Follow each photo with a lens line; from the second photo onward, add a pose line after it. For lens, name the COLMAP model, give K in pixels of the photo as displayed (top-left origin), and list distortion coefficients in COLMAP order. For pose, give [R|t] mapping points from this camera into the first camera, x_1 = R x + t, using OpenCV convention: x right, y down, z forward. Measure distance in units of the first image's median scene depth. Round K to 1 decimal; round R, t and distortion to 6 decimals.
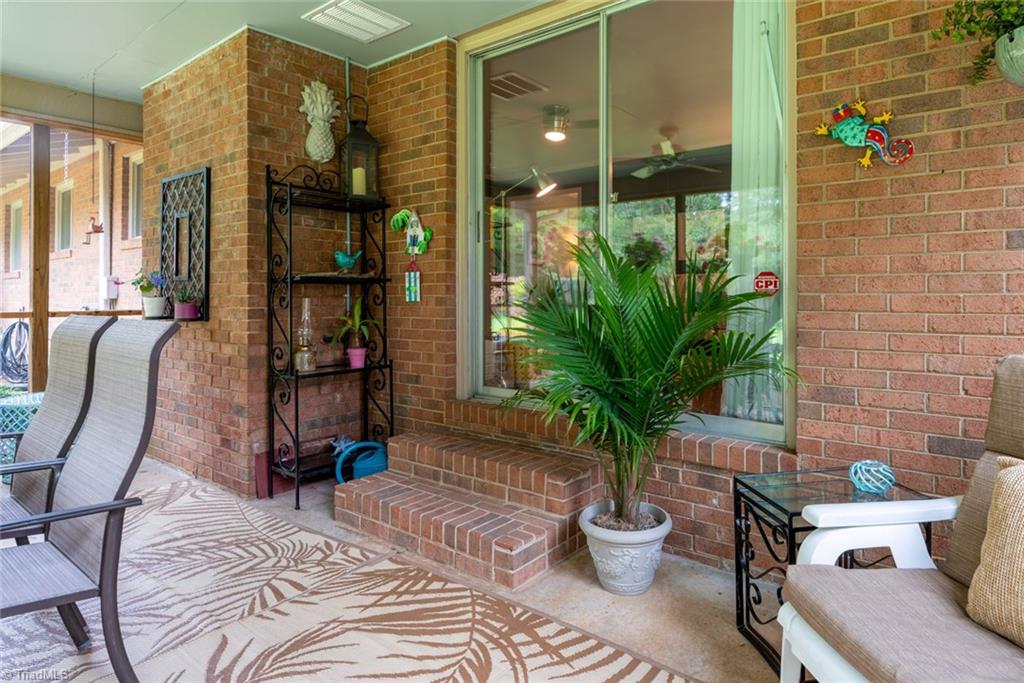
lens RADIAL K [[586.7, 0, 513.6], [0, 586.7, 290.9], [0, 0, 1]] dist [0.000545, -0.001232]
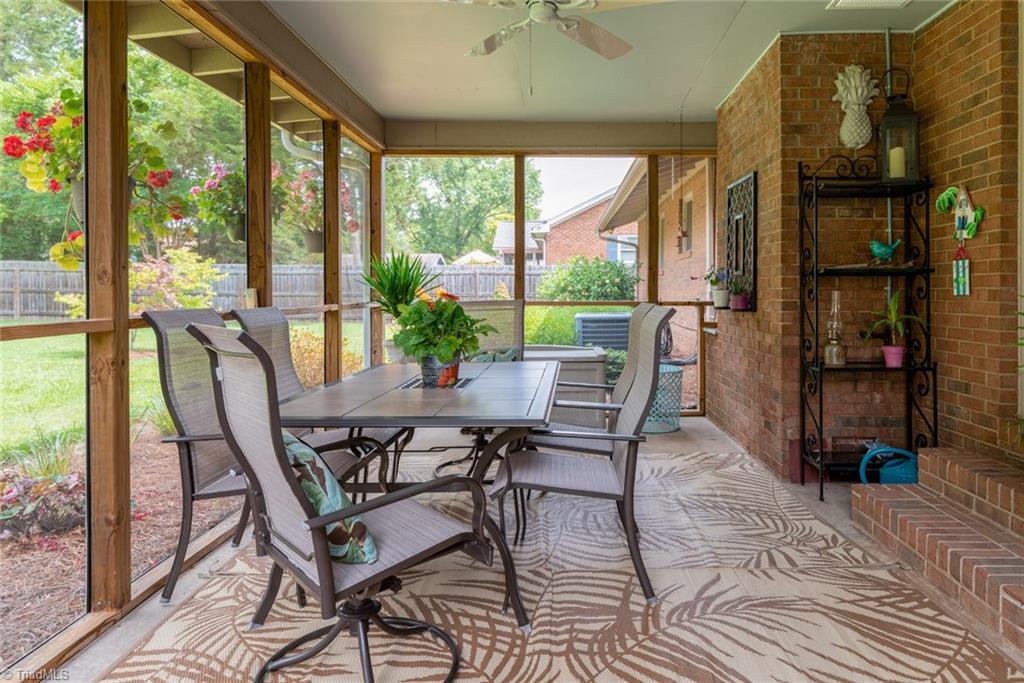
lens RADIAL K [[687.8, 0, 556.8], [0, 687.8, 289.4], [0, 0, 1]] dist [0.007971, -0.001476]
pose [[0.587418, -0.000693, -0.809283, 0.305419], [0.005615, 0.999979, 0.003219, 0.003386], [0.809264, -0.006435, 0.587410, -0.056390]]
